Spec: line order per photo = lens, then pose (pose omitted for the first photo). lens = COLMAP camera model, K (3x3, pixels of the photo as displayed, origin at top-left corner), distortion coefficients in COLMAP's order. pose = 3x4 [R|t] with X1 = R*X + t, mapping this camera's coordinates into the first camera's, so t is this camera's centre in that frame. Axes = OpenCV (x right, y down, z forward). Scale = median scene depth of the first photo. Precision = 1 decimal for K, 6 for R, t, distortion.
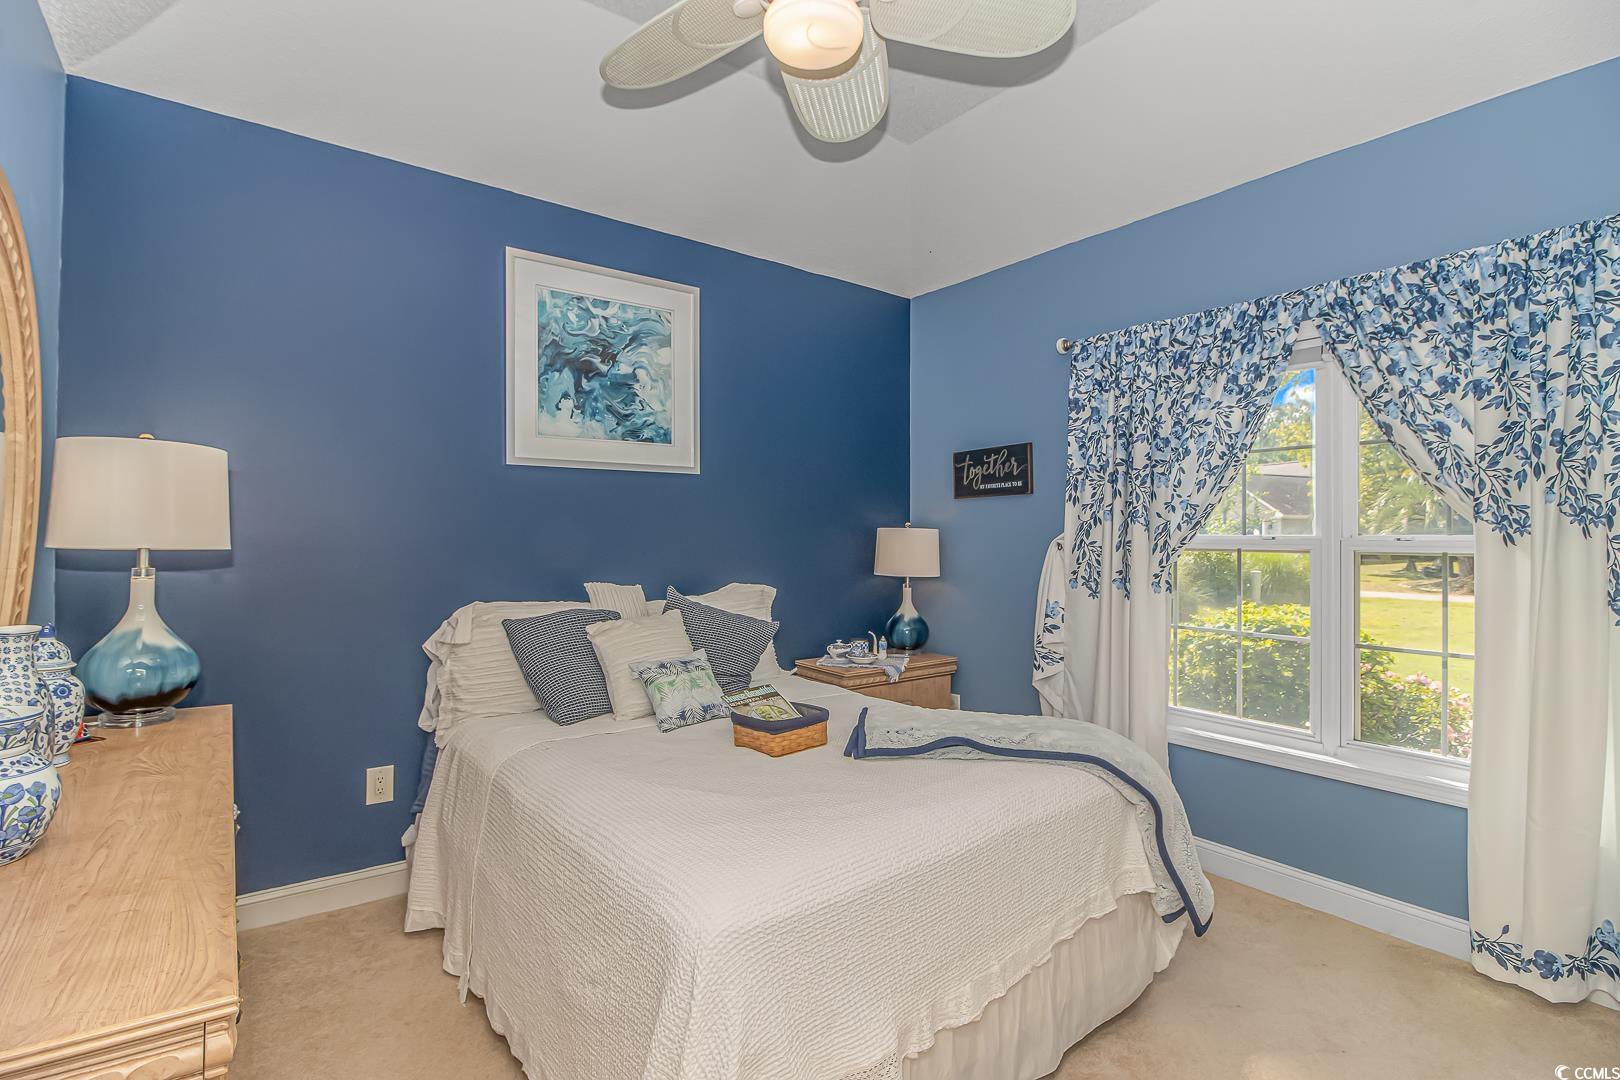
lens RADIAL K [[751.4, 0, 809.2], [0, 751.4, 535.8], [0, 0, 1]] dist [-0.006115, 0.001153]
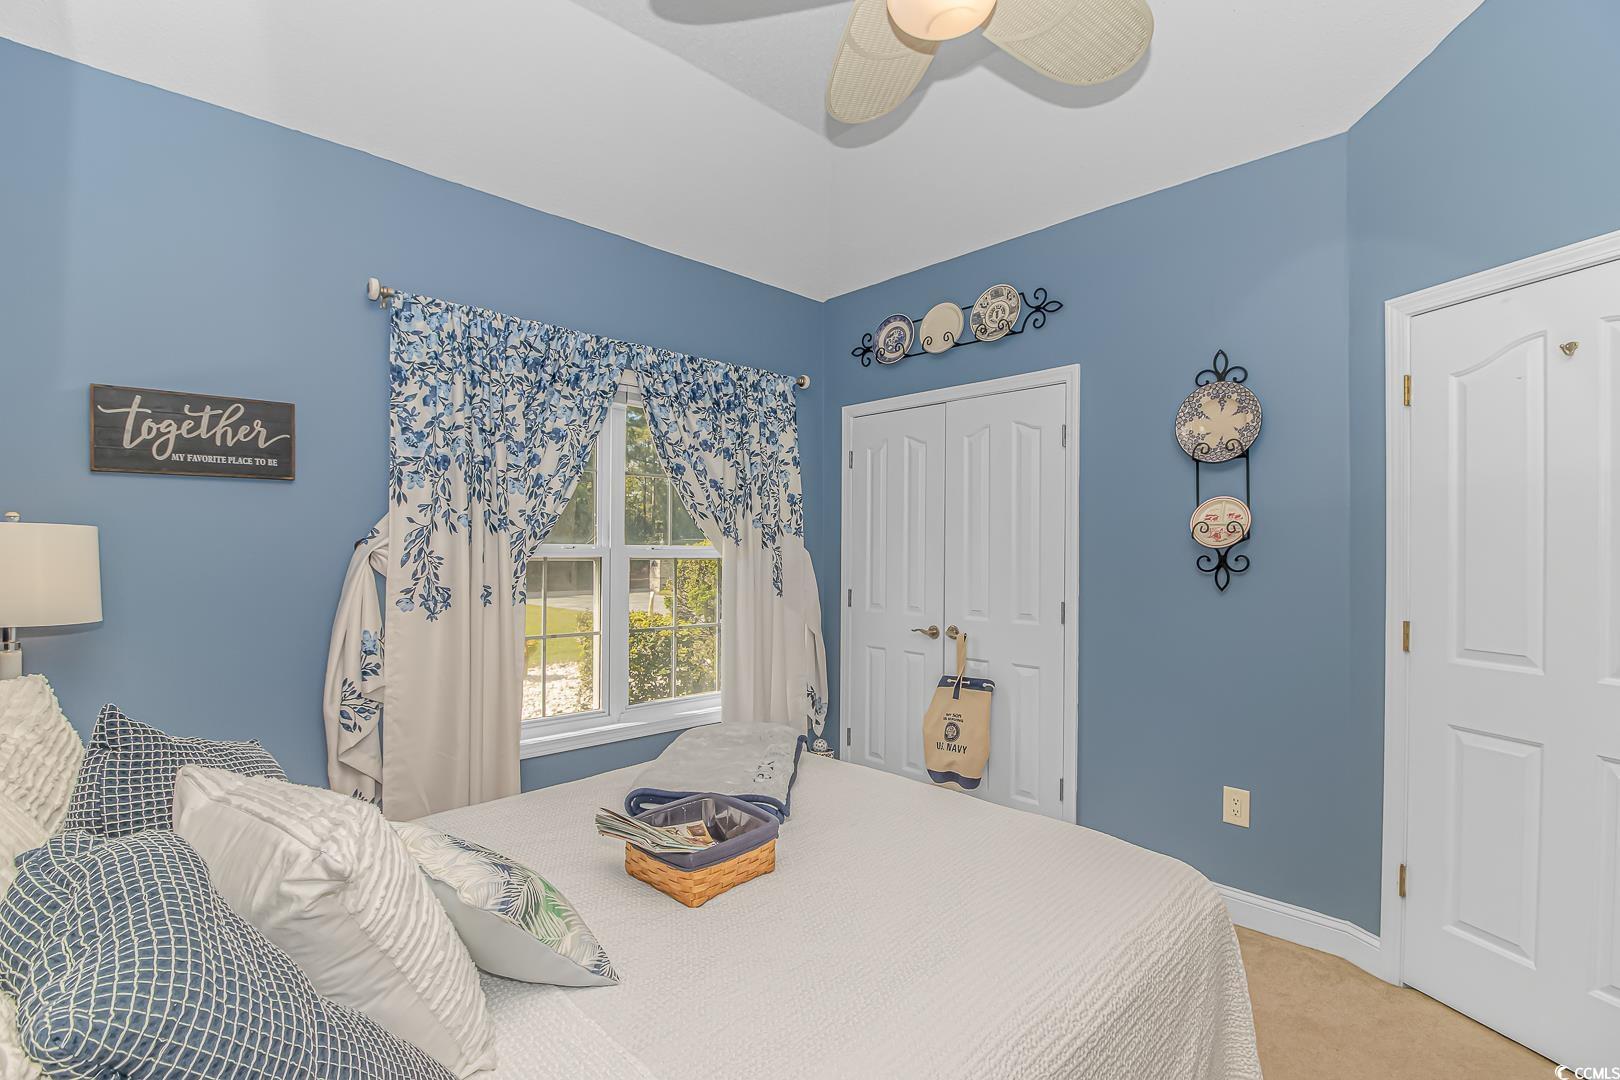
lens RADIAL K [[725.5, 0, 807.6], [0, 725.5, 552.4], [0, 0, 1]] dist [0.002573, 0.000047]
pose [[-0.094452, -0.008192, 0.995496, -0.431370], [-0.009443, 0.999929, 0.007333, -0.000372], [-0.995485, -0.008708, -0.094523, 0.650697]]
